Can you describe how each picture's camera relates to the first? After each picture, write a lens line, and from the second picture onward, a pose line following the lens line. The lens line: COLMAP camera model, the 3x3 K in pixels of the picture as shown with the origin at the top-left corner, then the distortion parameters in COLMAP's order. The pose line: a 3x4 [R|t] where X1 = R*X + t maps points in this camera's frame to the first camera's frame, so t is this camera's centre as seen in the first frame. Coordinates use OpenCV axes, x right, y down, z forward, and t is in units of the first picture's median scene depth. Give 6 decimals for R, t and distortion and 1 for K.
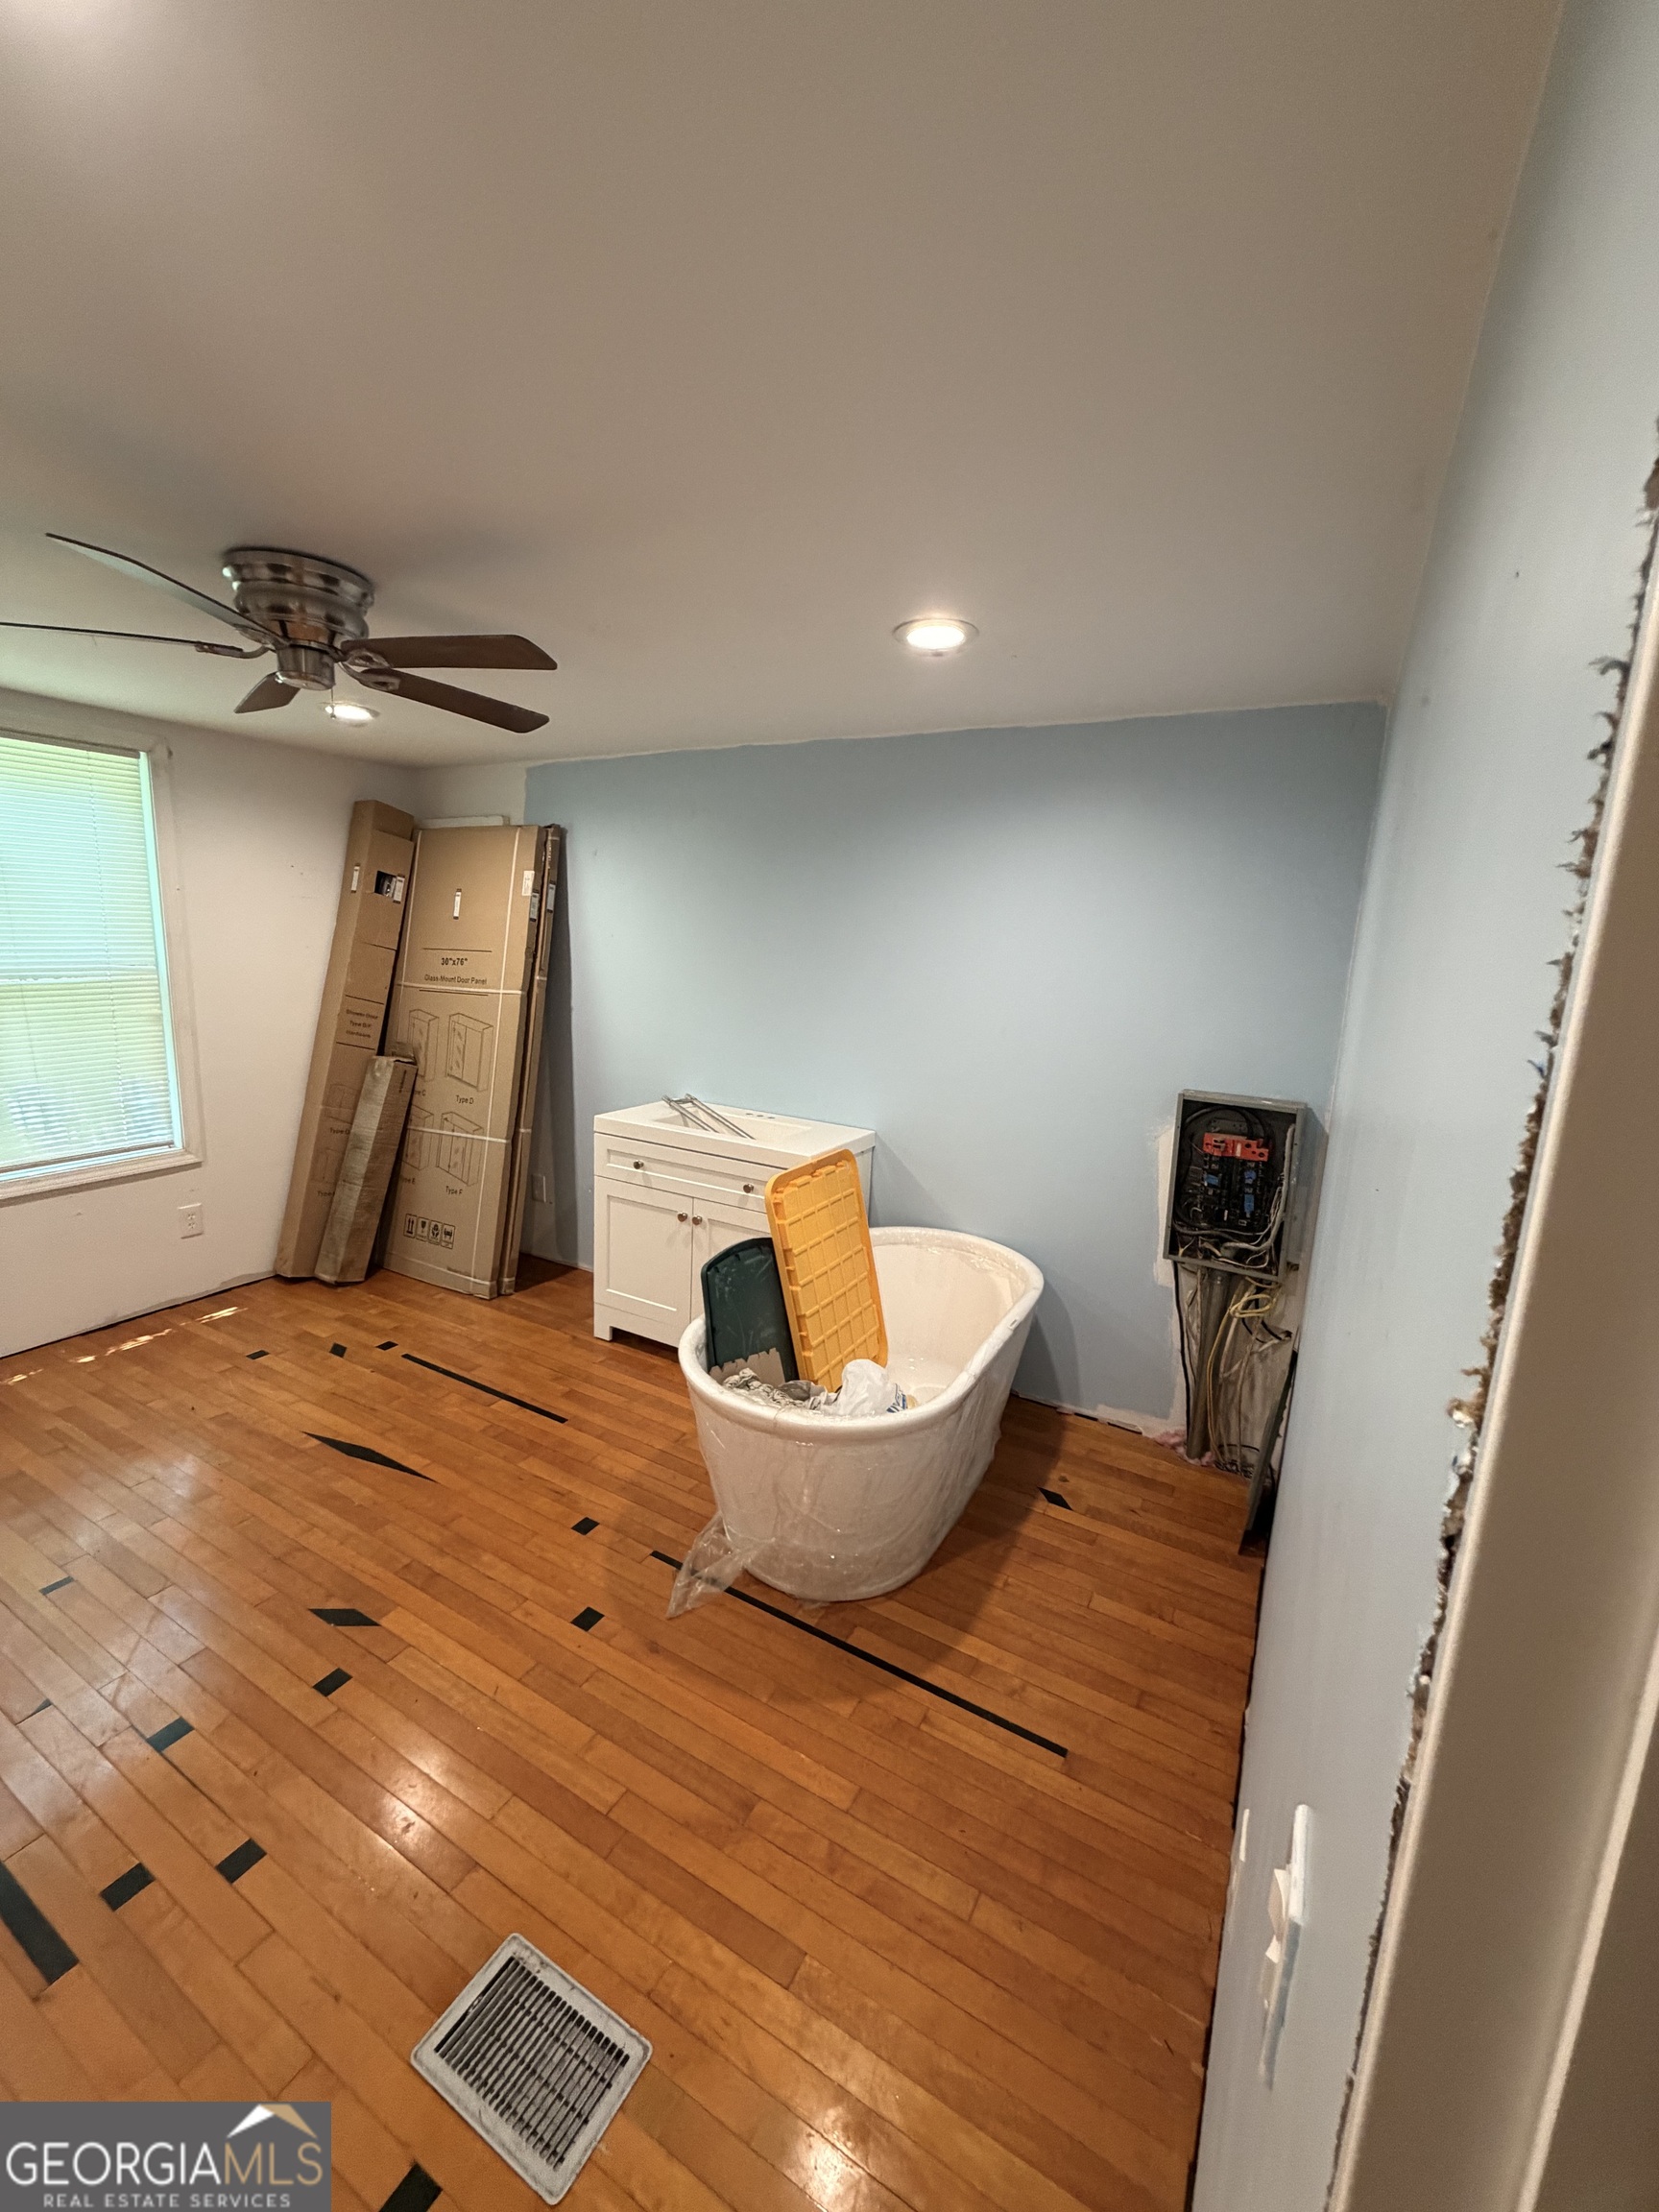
lens RADIAL K [[886.7, 0, 833.1], [0, 886.7, 1099.3], [0, 0, 1]] dist [-0.000247, 0.000403]
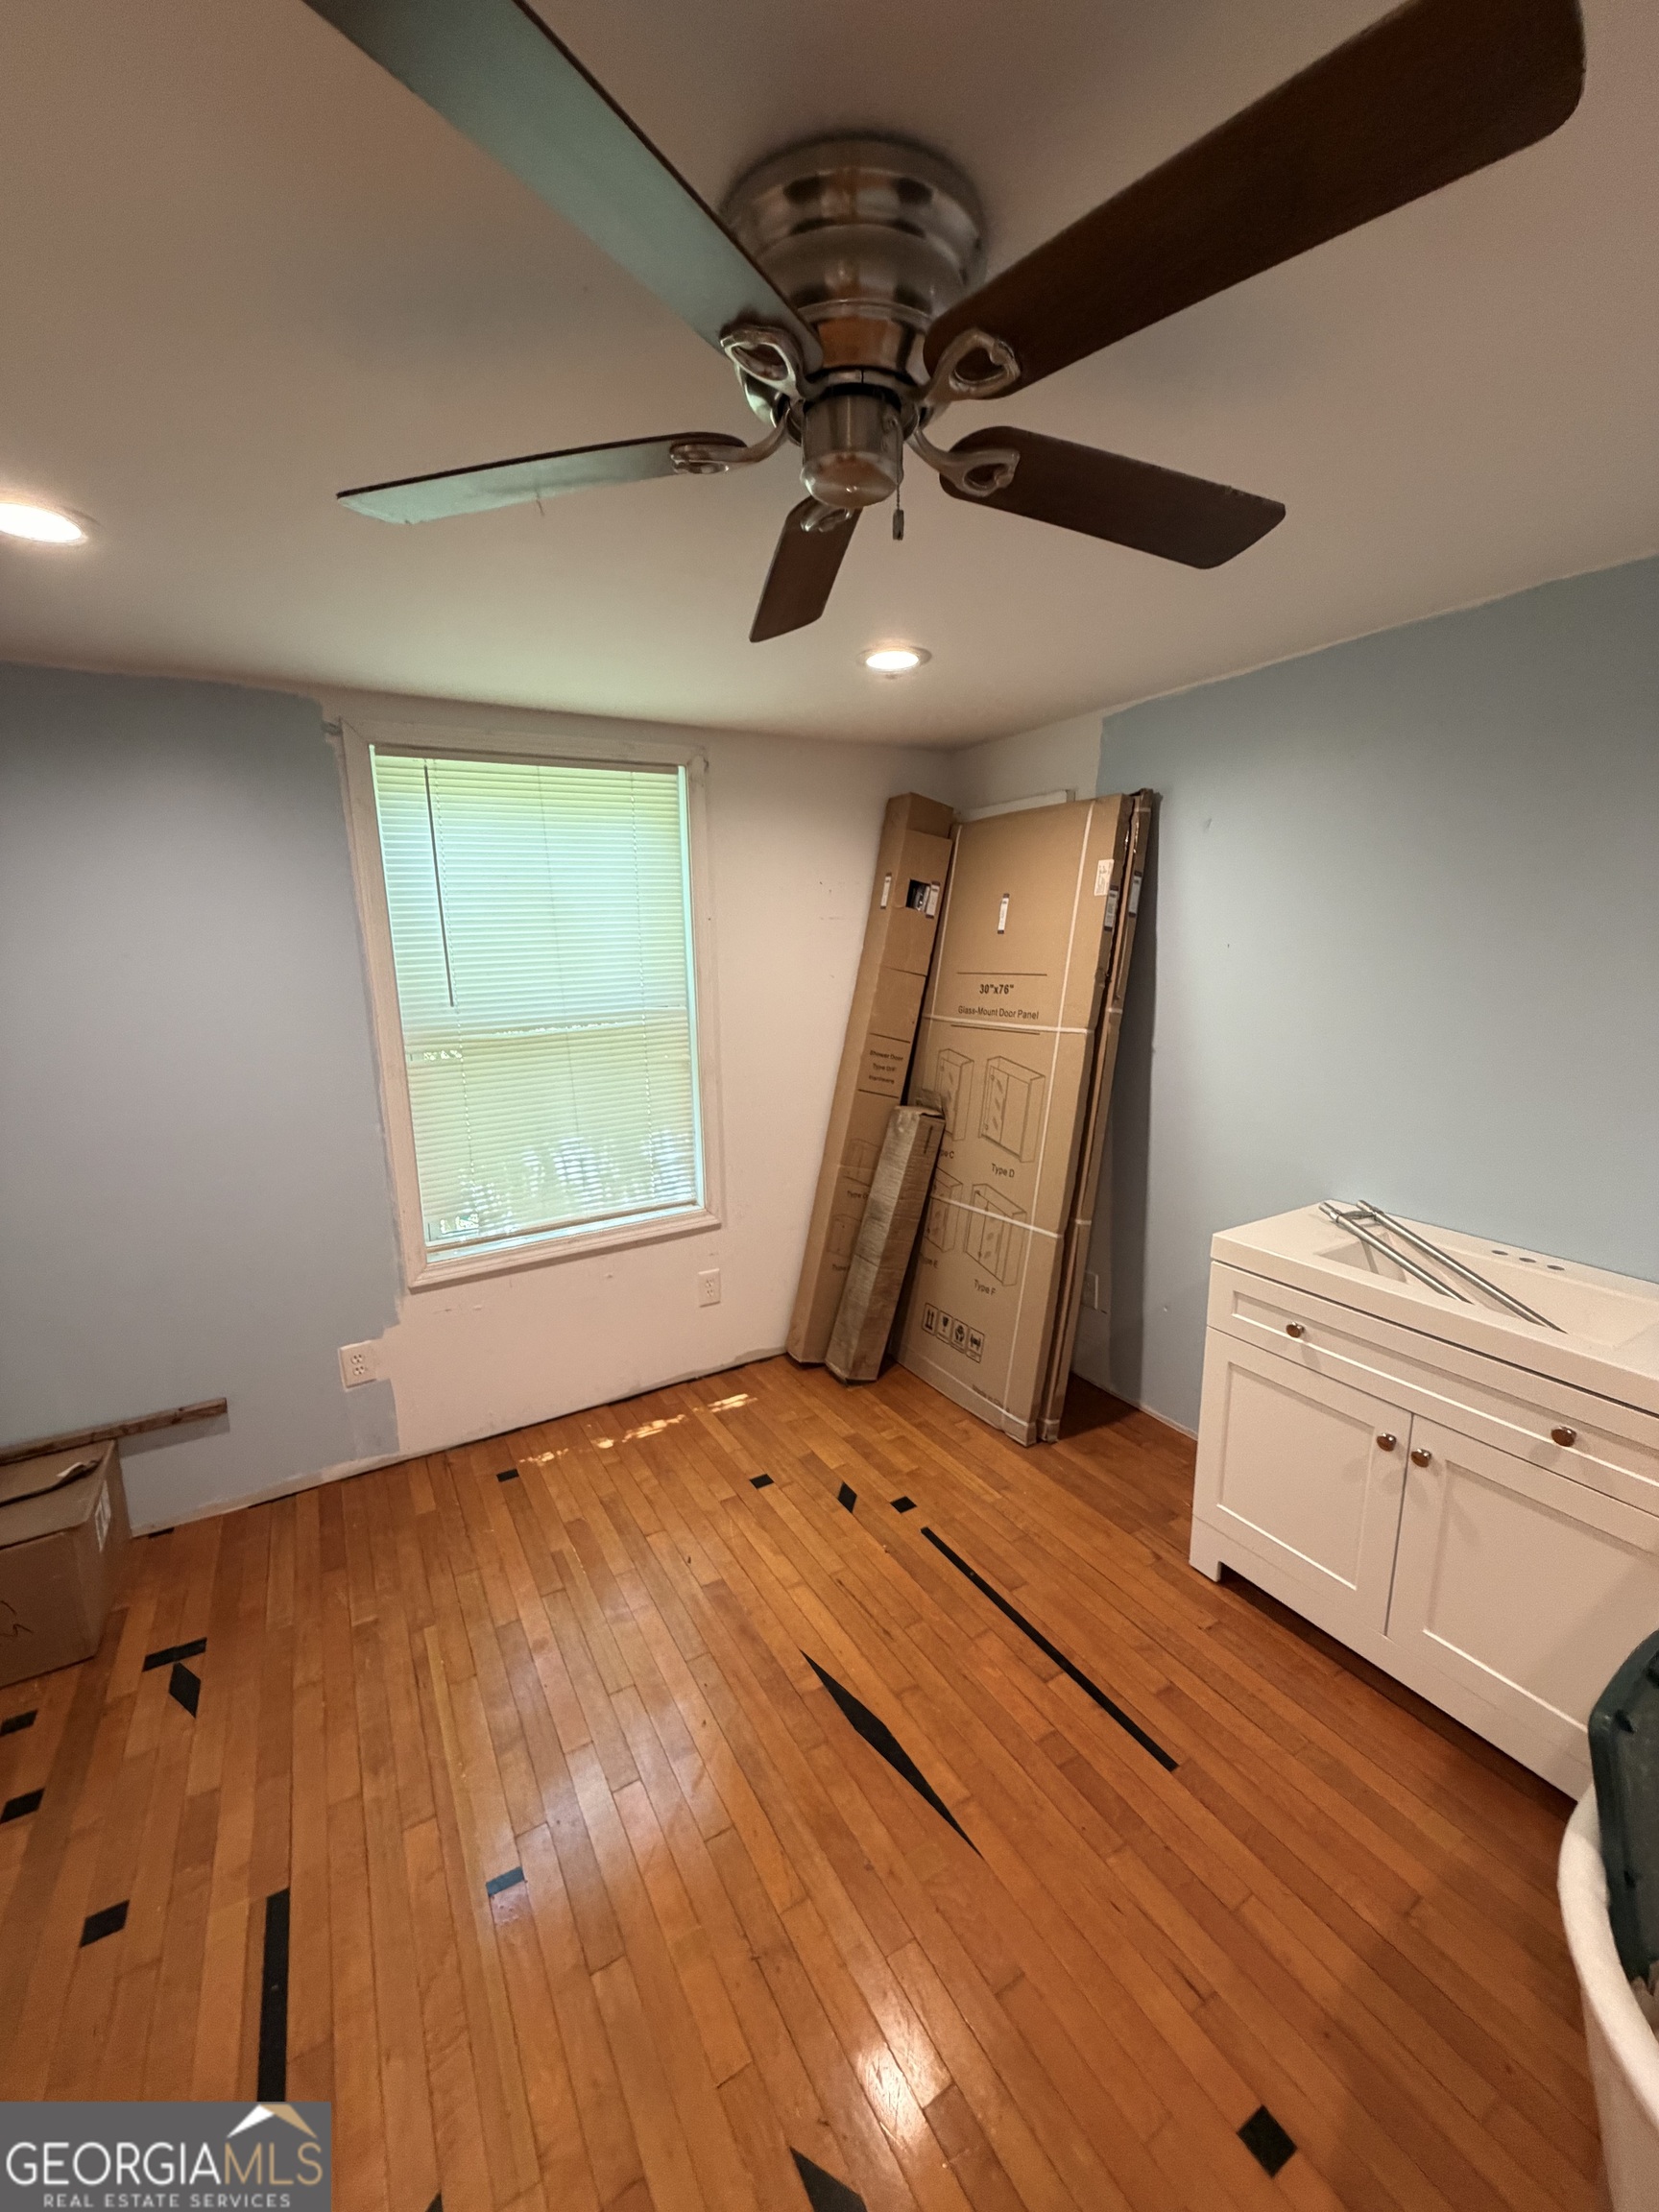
lens RADIAL K [[886.7, 0, 828.1], [0, 886.7, 1110.1], [0, 0, 1]] dist [-0.000247, 0.000403]
pose [[0.860079, 0.043519, -0.508302, -0.171385], [-0.038073, 0.999052, 0.021114, -0.066604], [0.508739, 0.001193, 0.860920, 0.287203]]
